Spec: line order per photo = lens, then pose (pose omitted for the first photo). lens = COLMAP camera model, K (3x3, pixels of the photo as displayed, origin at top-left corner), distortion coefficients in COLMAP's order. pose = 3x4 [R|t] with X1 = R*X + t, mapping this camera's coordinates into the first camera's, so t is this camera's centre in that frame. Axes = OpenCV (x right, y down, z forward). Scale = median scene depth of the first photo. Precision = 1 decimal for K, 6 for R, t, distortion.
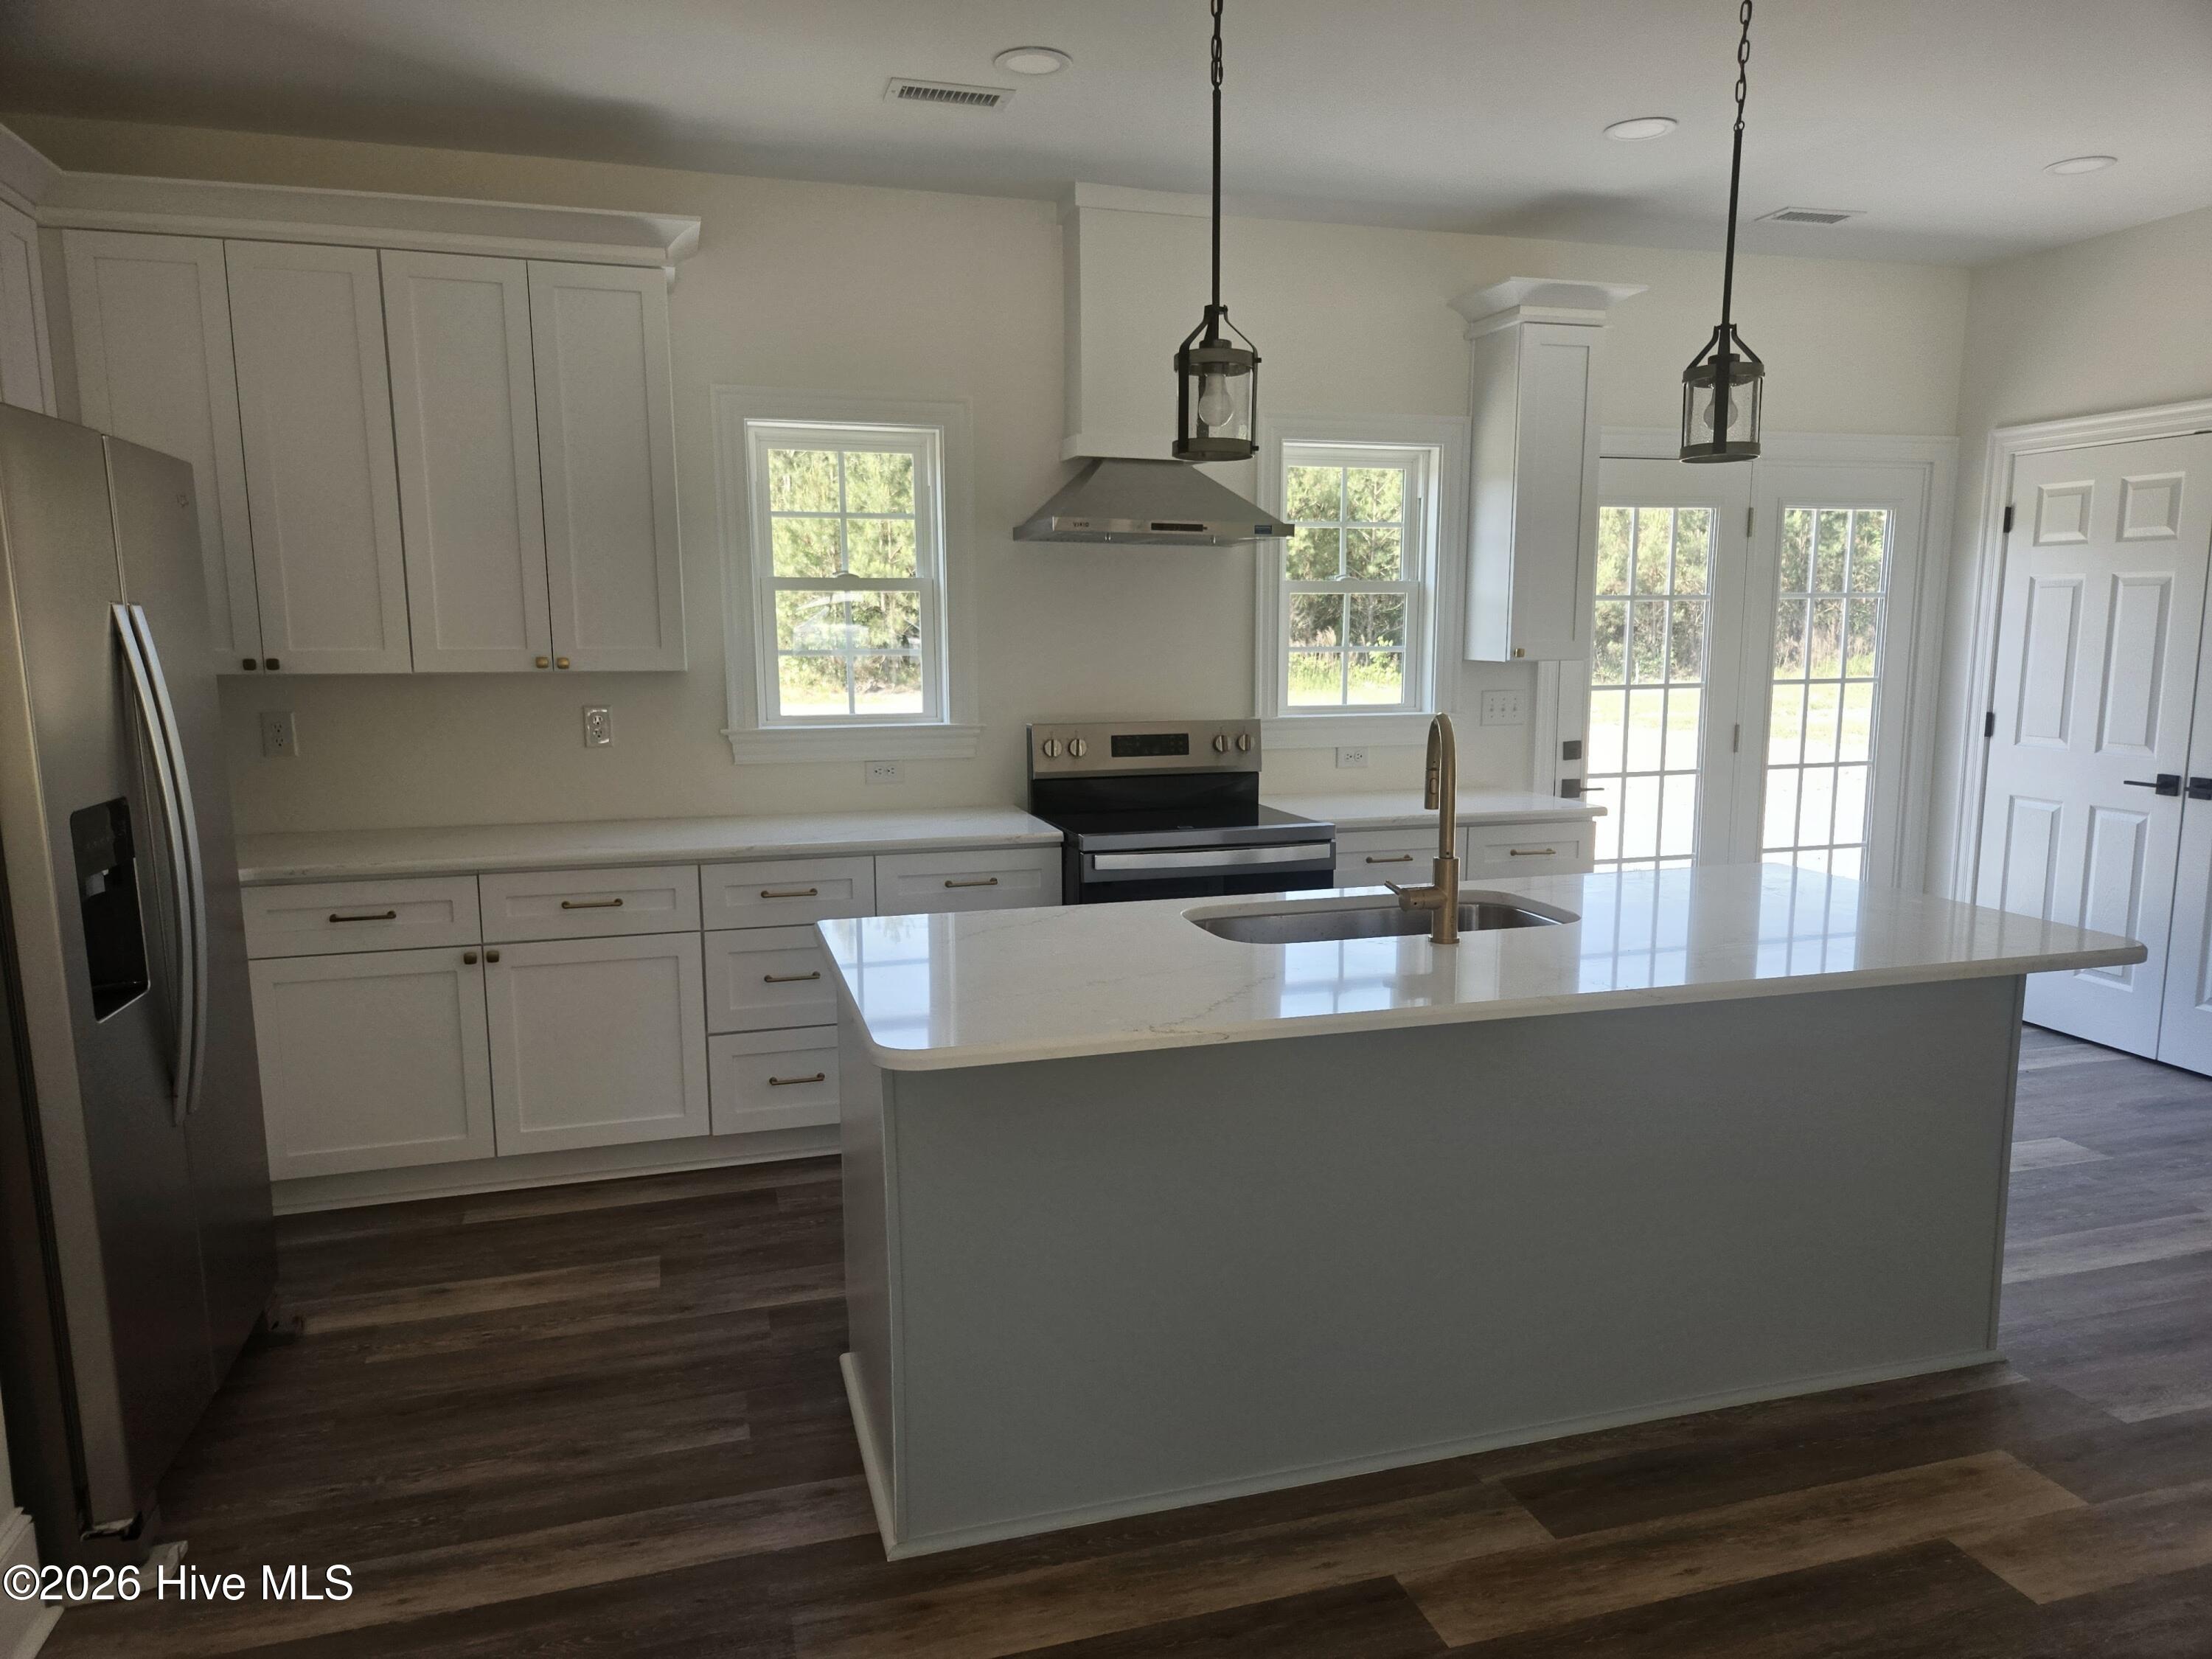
lens RADIAL K [[1469.8, 0, 1125.3], [0, 1469.8, 833.4], [0, 0, 1]] dist [0.089383, -0.085881]
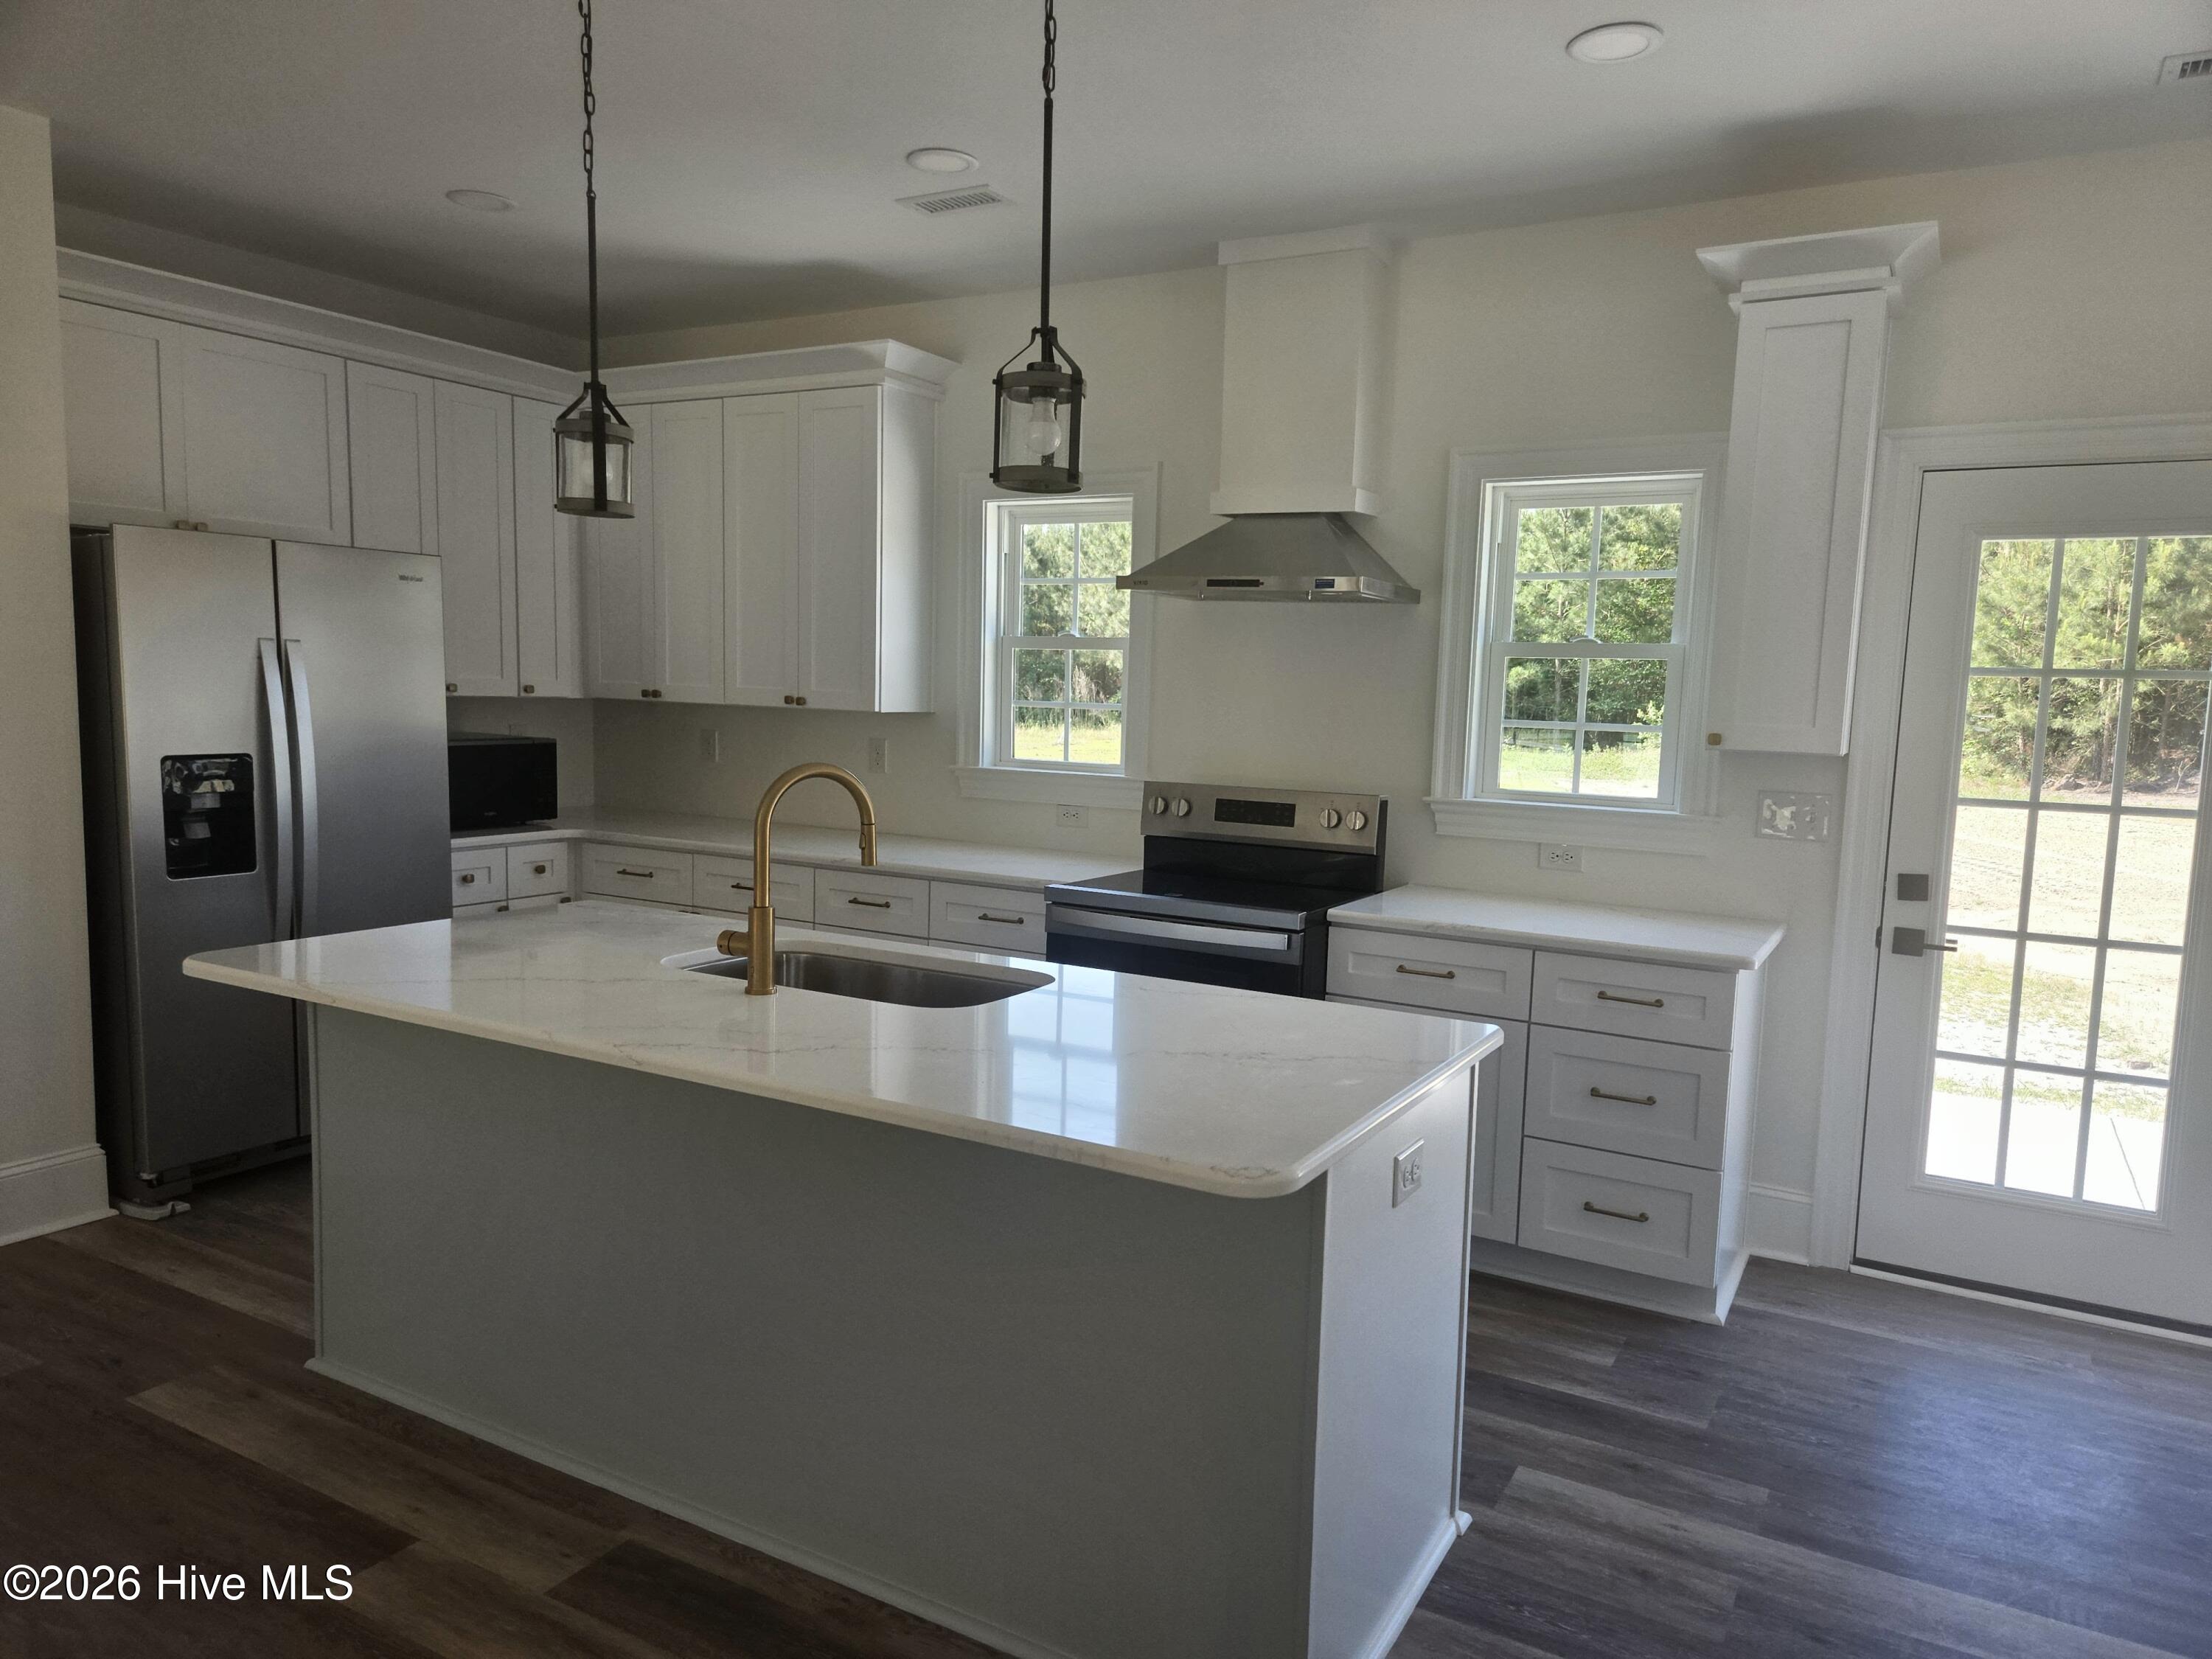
lens RADIAL K [[1469.8, 0, 1125.3], [0, 1469.8, 833.4], [0, 0, 1]] dist [0.089383, -0.085881]
pose [[0.689855, 0.097964, -0.717289, 0.650911], [-0.134801, 0.990856, 0.005681, -0.042005], [0.711287, 0.092773, 0.696753, 0.291280]]
